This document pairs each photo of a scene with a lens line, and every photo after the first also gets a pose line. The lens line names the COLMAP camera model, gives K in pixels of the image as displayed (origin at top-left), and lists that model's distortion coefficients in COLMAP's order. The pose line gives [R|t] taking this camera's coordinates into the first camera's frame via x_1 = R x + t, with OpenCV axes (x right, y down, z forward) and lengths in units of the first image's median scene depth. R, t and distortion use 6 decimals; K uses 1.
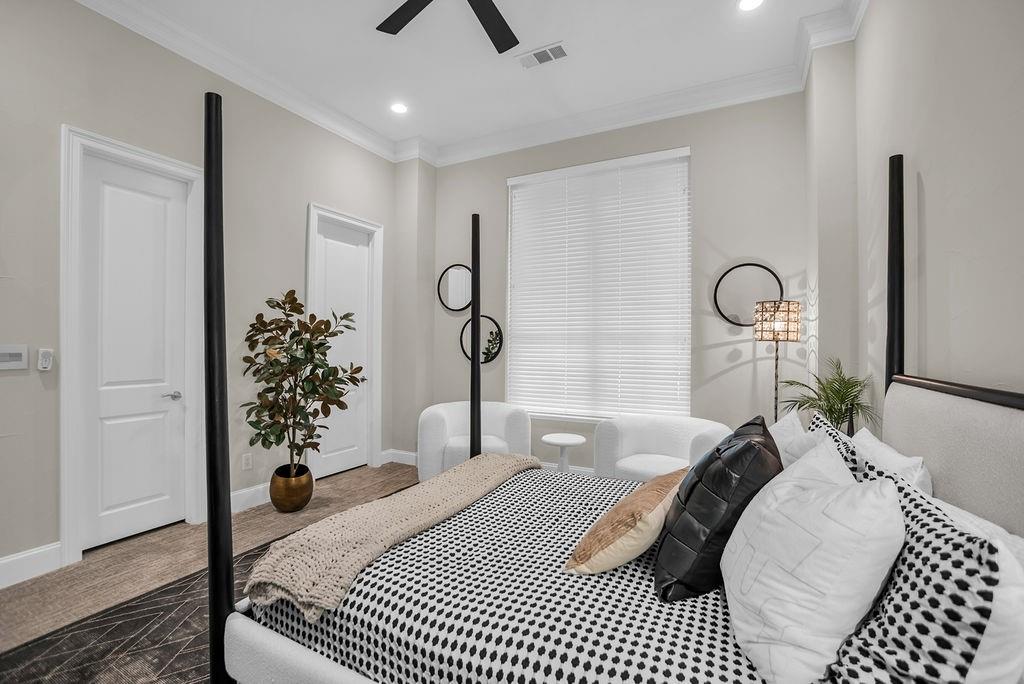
lens RADIAL K [[483.3, 0, 512.0], [0, 483.3, 342.0], [0, 0, 1]] dist [-0.051165, 0.021222]
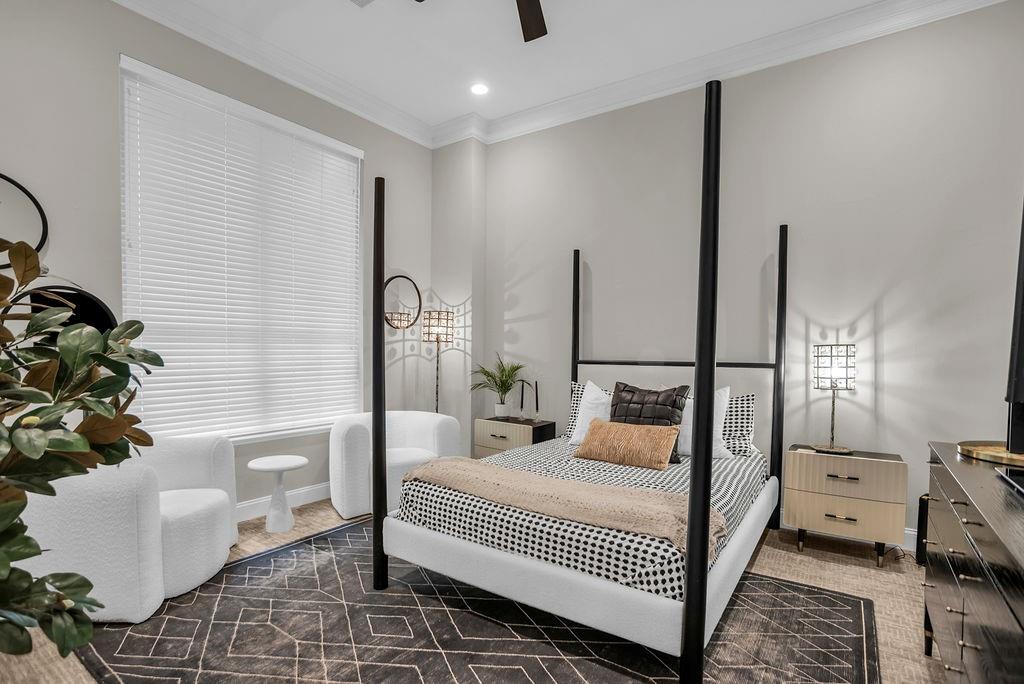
lens RADIAL K [[483.3, 0, 512.0], [0, 483.3, 342.0], [0, 0, 1]] dist [-0.051165, 0.021222]
pose [[0.116779, 0.001216, 0.993157, -0.646582], [-0.019567, 0.999808, 0.001077, -0.006130], [-0.992965, -0.019559, 0.116781, 0.584741]]
